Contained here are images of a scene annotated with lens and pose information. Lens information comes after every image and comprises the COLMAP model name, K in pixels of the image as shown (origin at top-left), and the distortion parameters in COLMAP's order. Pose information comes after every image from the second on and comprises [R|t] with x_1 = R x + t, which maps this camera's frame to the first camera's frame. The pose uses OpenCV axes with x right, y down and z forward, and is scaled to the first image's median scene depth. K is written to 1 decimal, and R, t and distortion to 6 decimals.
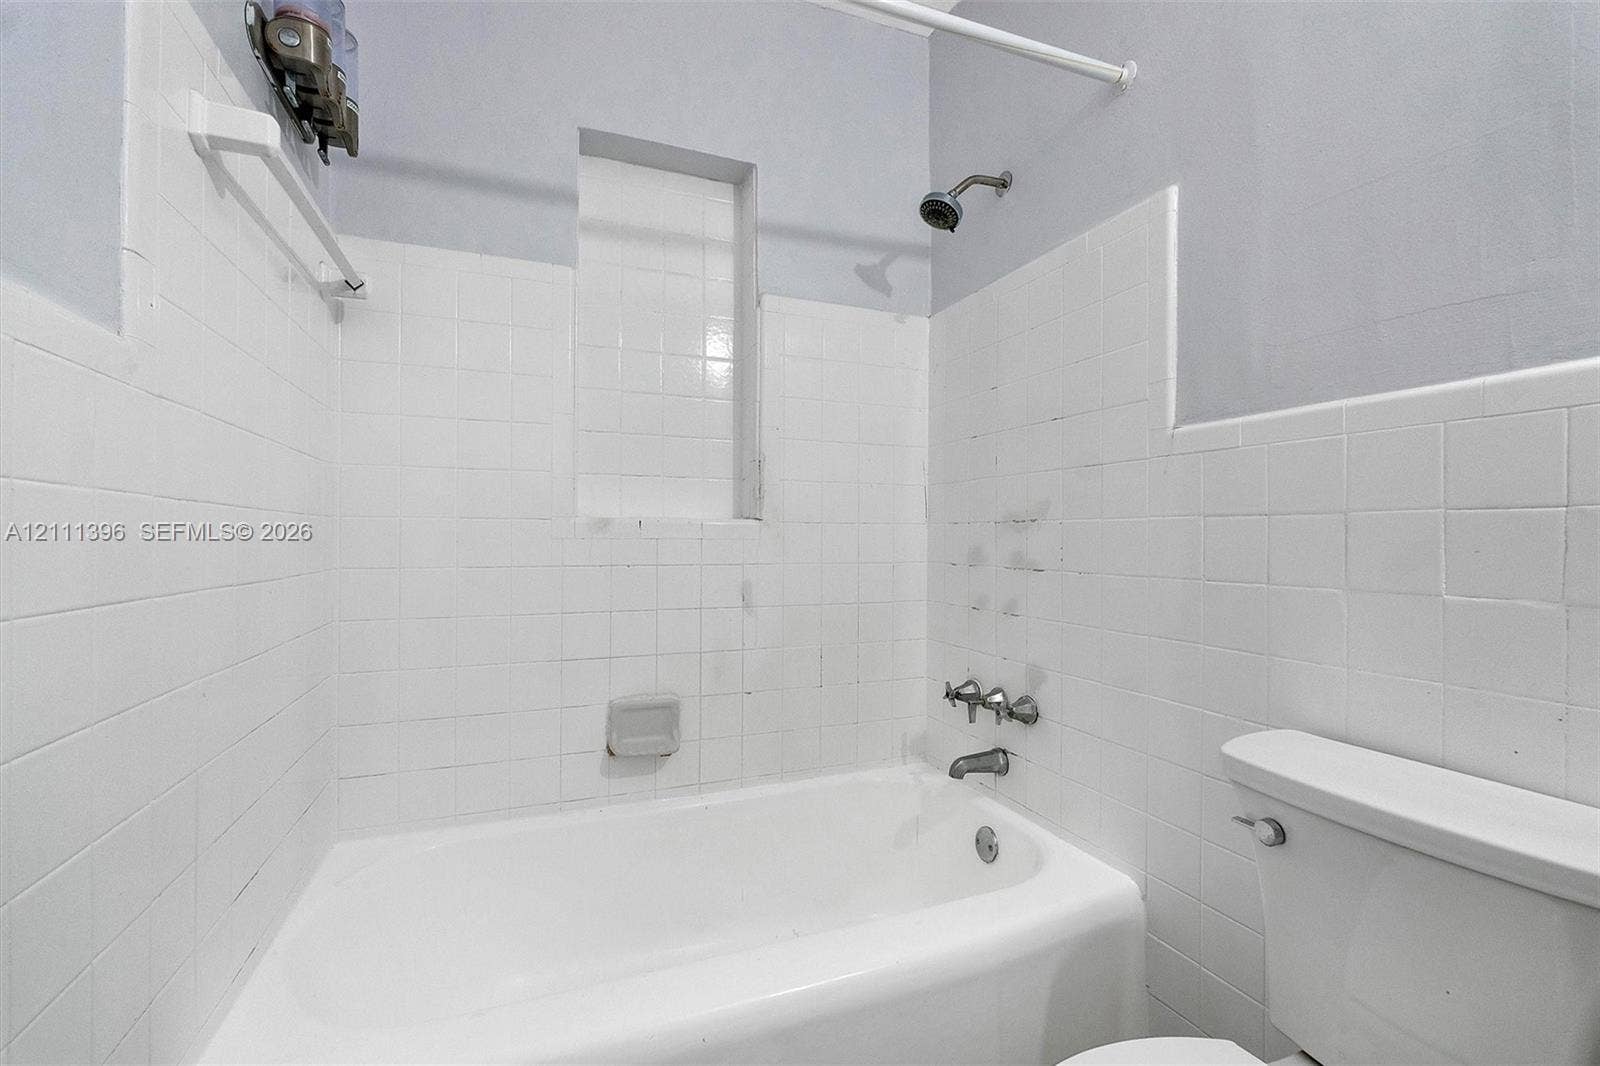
lens RADIAL K [[682.8, 0, 794.3], [0, 682.8, 536.3], [0, 0, 1]] dist [-0.011148, 0.000914]
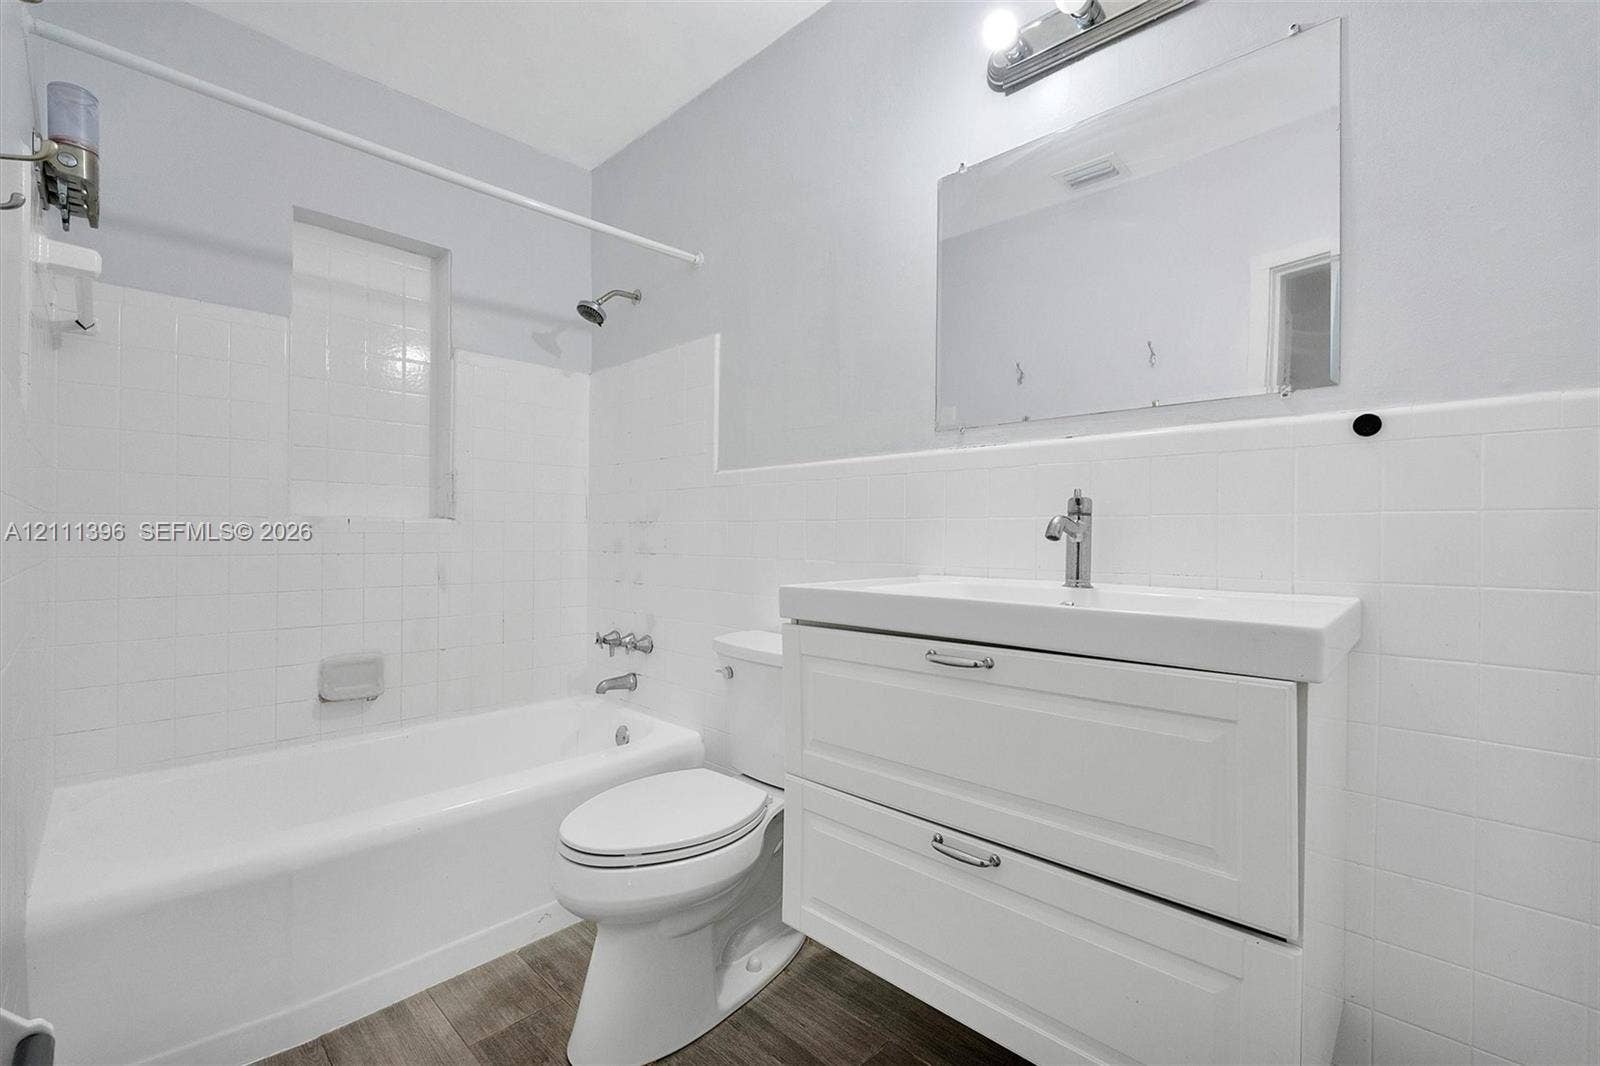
lens RADIAL K [[682.8, 0, 807.4], [0, 682.8, 531.5], [0, 0, 1]] dist [-0.011148, 0.000914]
pose [[0.905071, 0.003259, 0.425248, 0.011727], [-0.002529, 0.999994, -0.002282, 0.001075], [-0.425253, 0.000990, 0.905074, -0.534123]]
